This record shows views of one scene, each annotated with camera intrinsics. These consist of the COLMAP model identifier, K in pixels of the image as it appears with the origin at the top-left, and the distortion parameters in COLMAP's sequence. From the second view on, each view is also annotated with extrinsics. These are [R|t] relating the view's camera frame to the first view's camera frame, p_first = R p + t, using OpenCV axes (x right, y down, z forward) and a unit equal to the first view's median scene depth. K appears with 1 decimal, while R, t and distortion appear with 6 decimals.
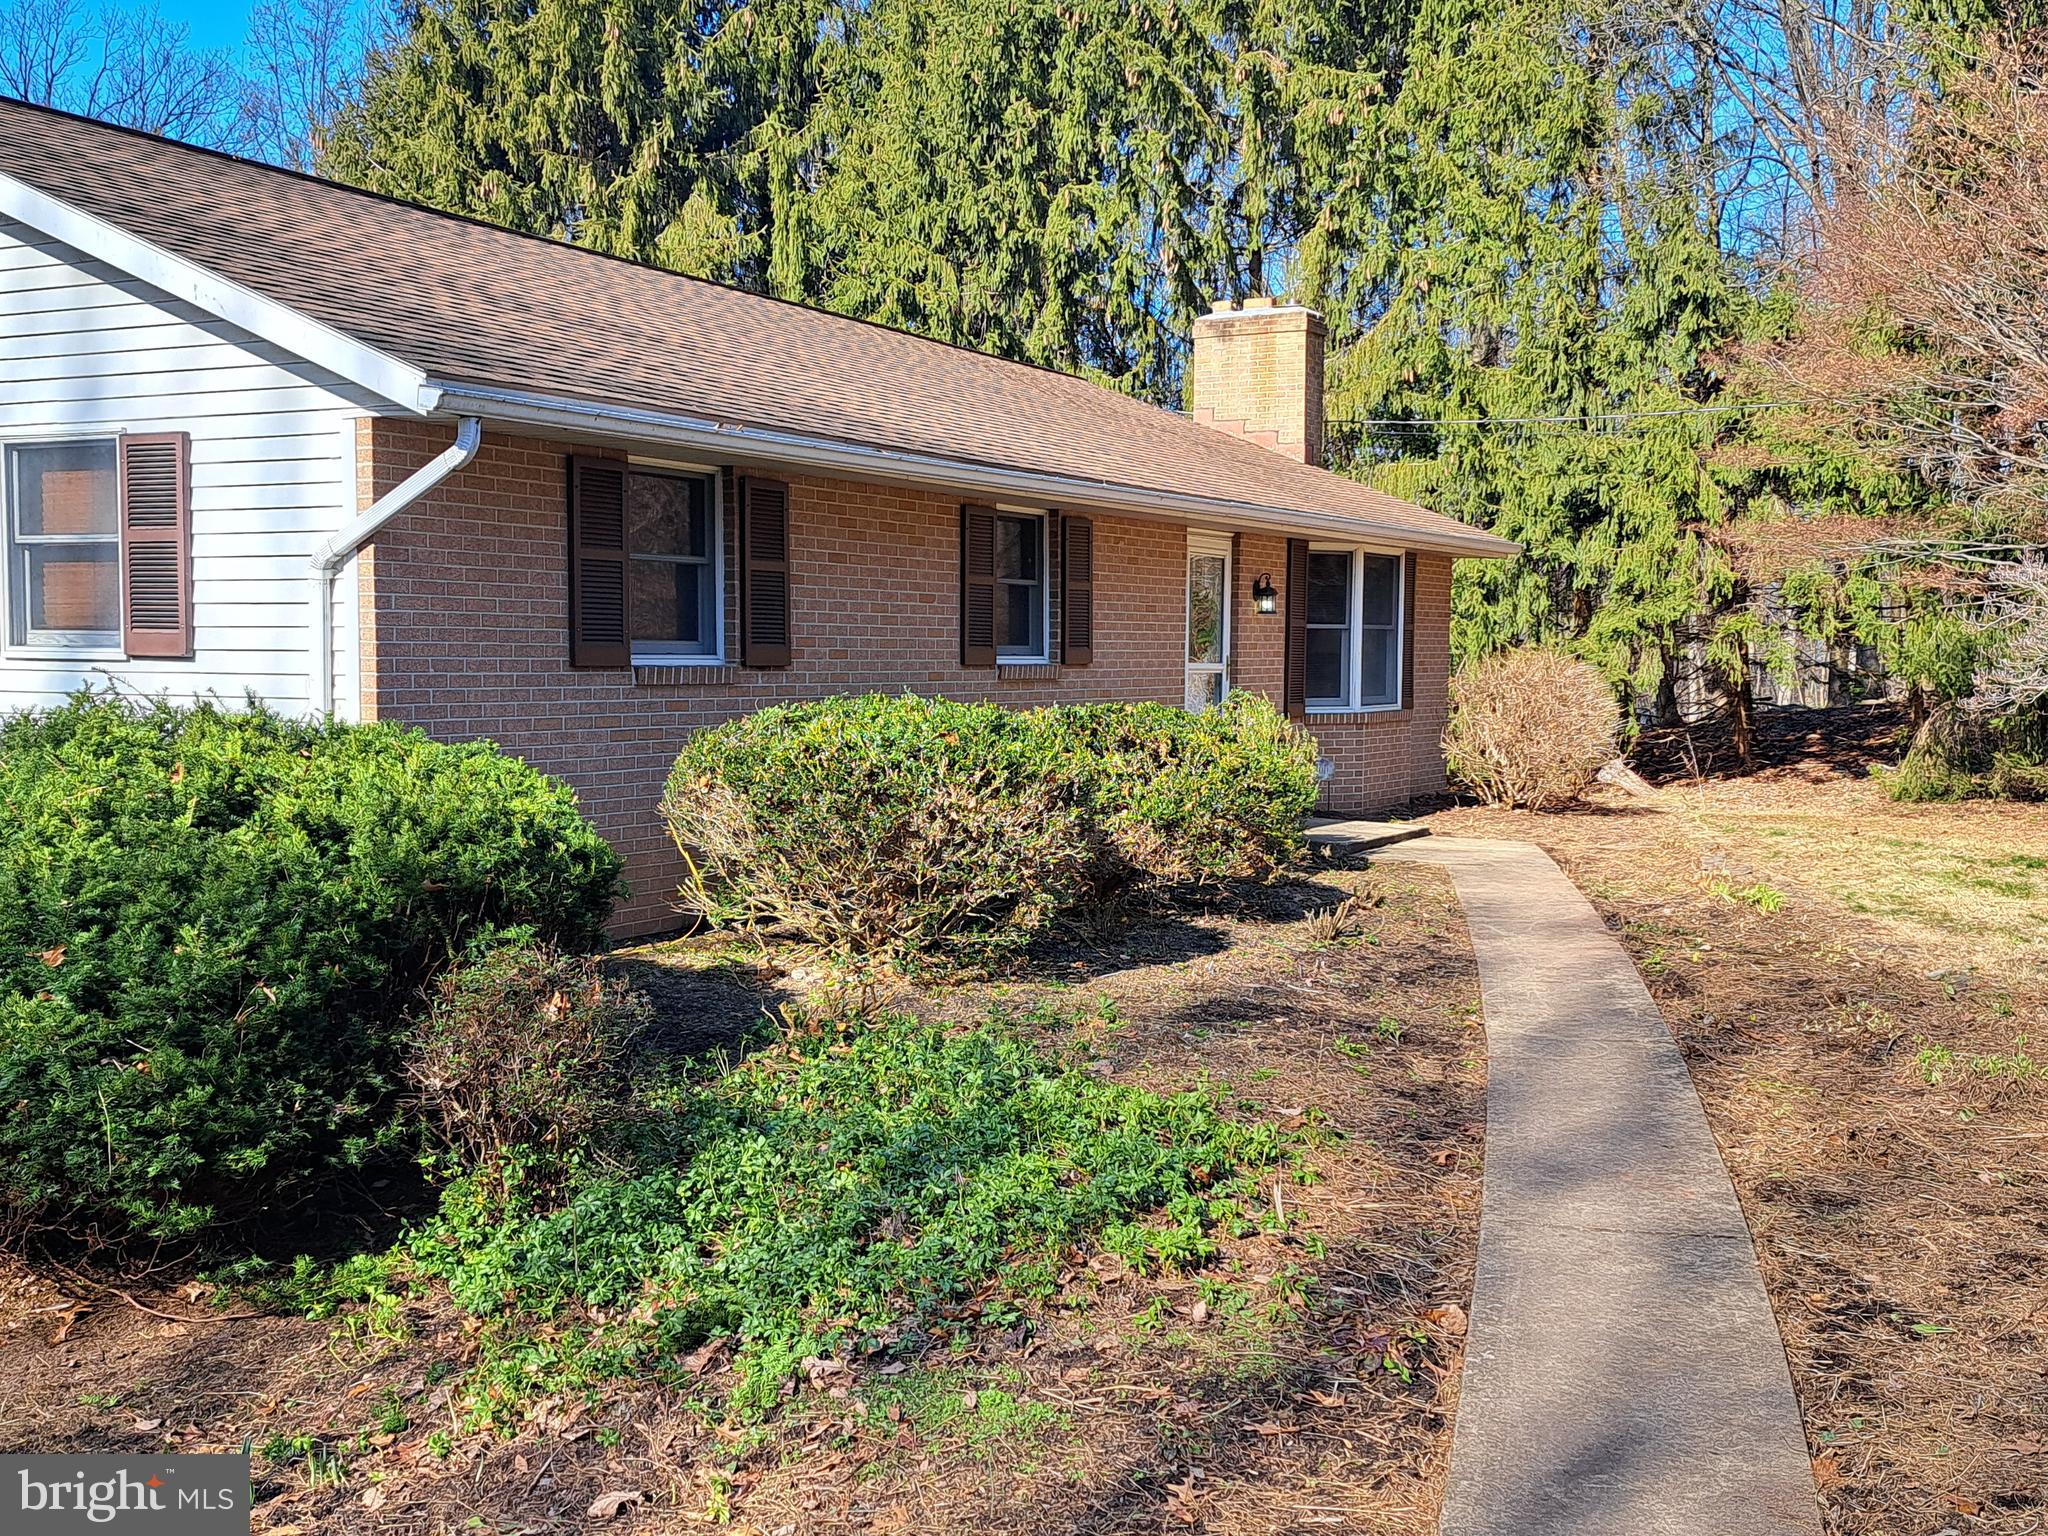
lens RADIAL K [[2341.7, 0, 1024.0], [0, 2341.7, 768.0], [0, 0, 1]] dist [0.119050, -0.230584]
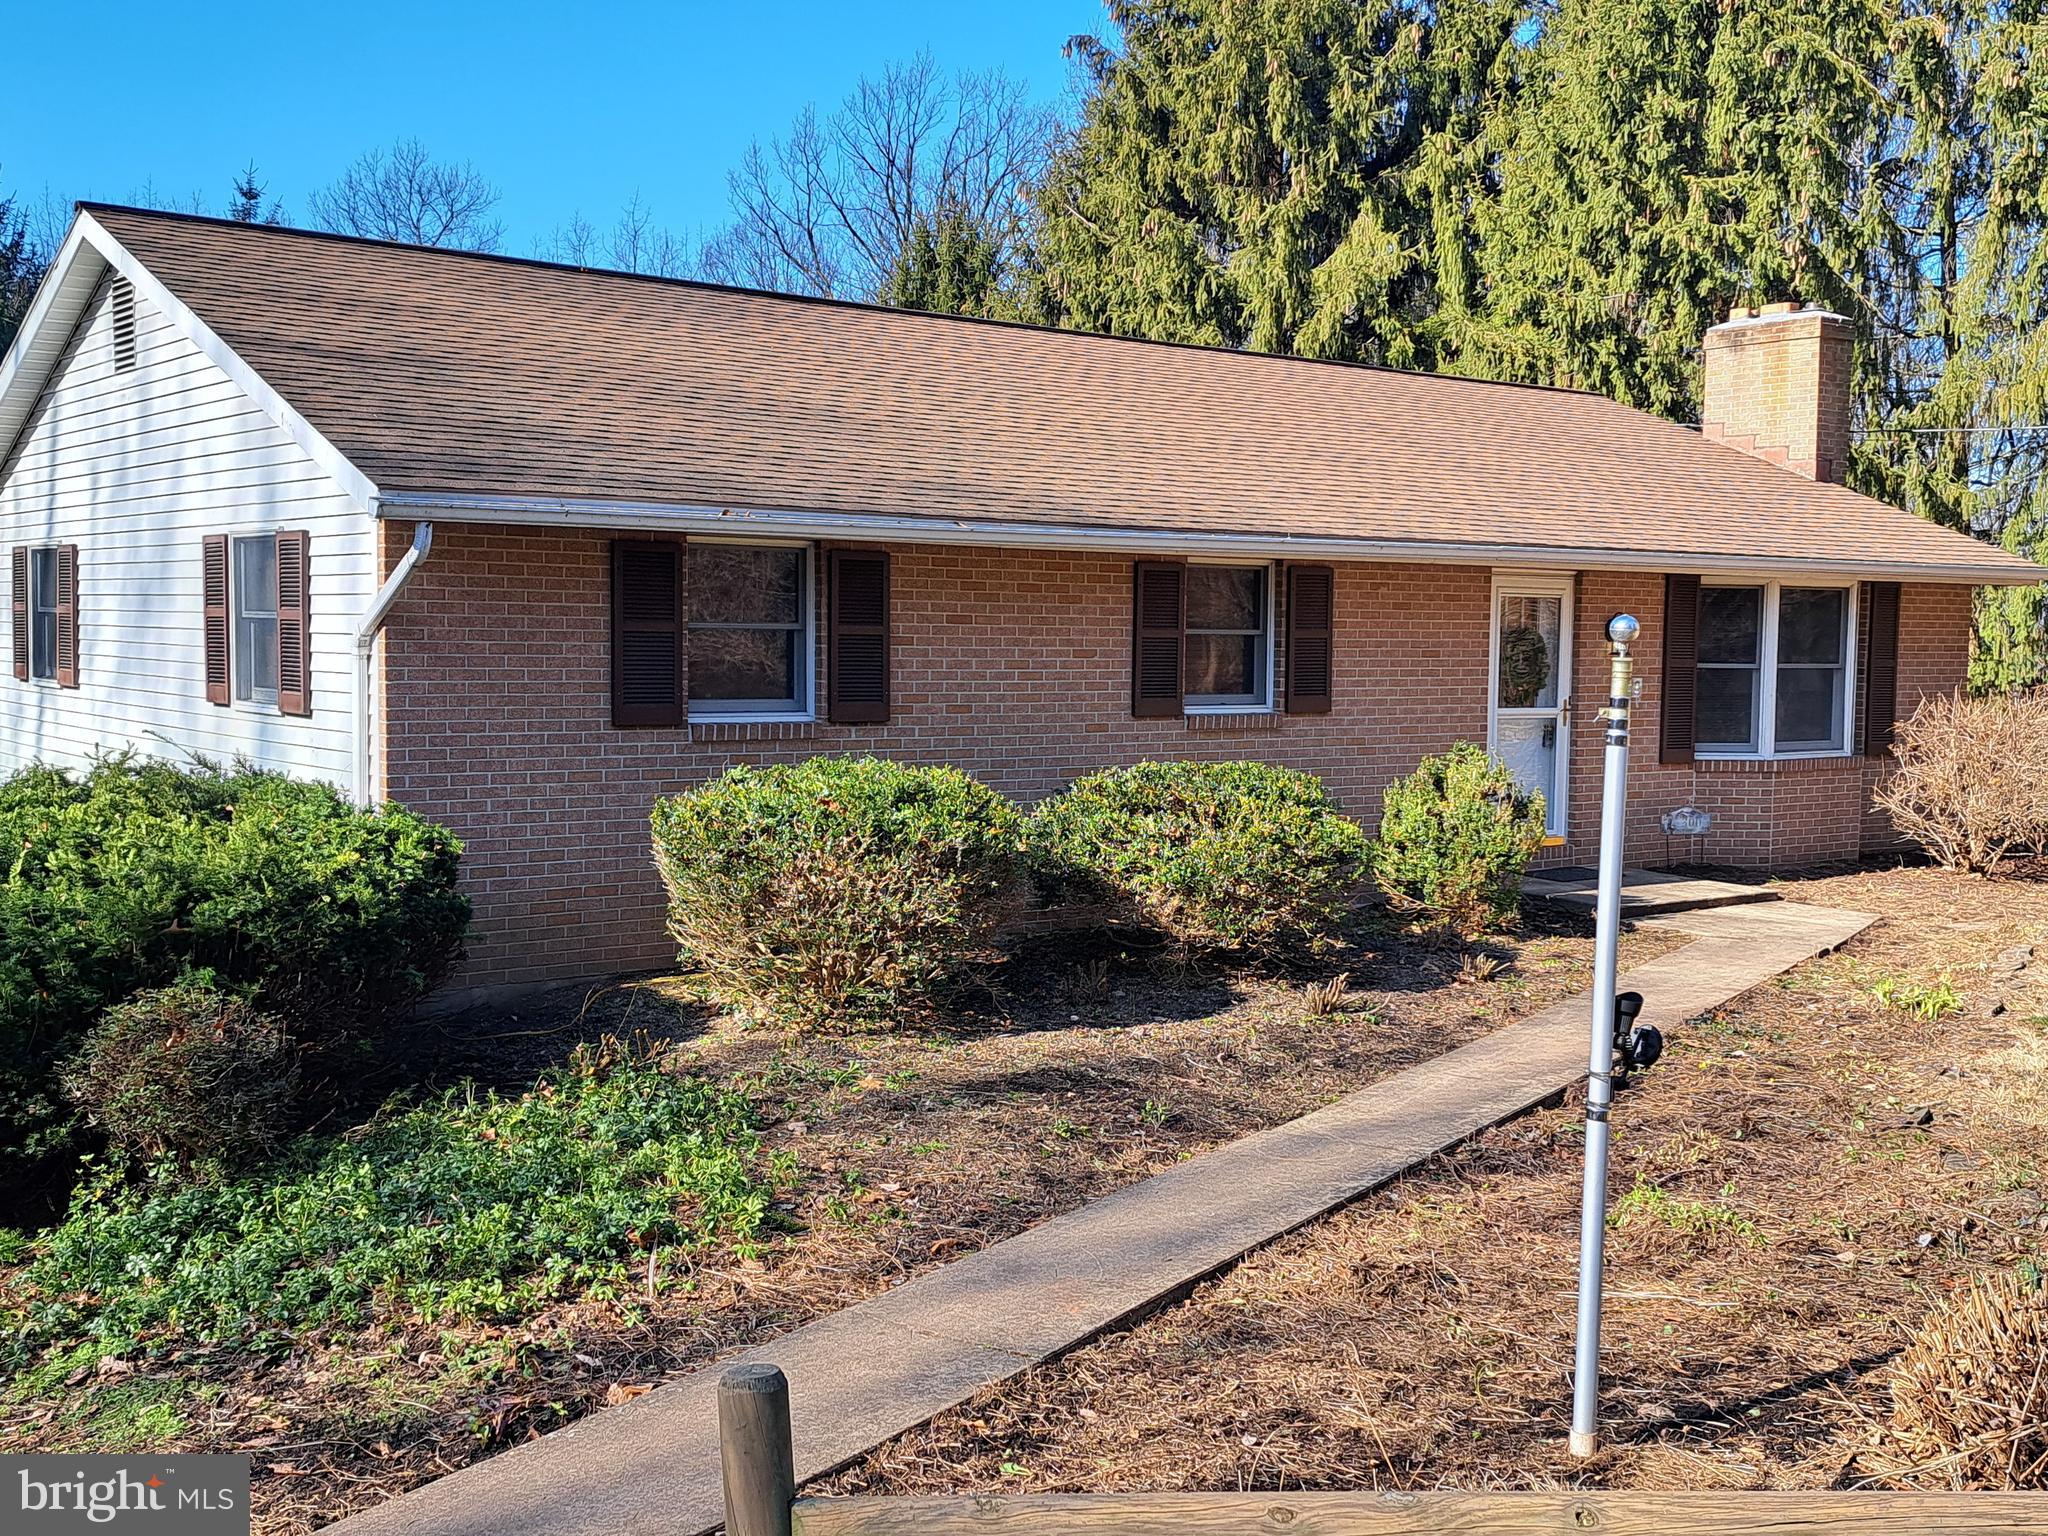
lens RADIAL K [[2341.7, 0, 1024.0], [0, 2341.7, 768.0], [0, 0, 1]] dist [0.119050, -0.230584]
pose [[0.903763, 0.030769, -0.426925, 0.186488], [-0.026850, 0.999524, 0.015197, -0.017888], [0.427190, -0.002272, 0.904159, 0.022081]]
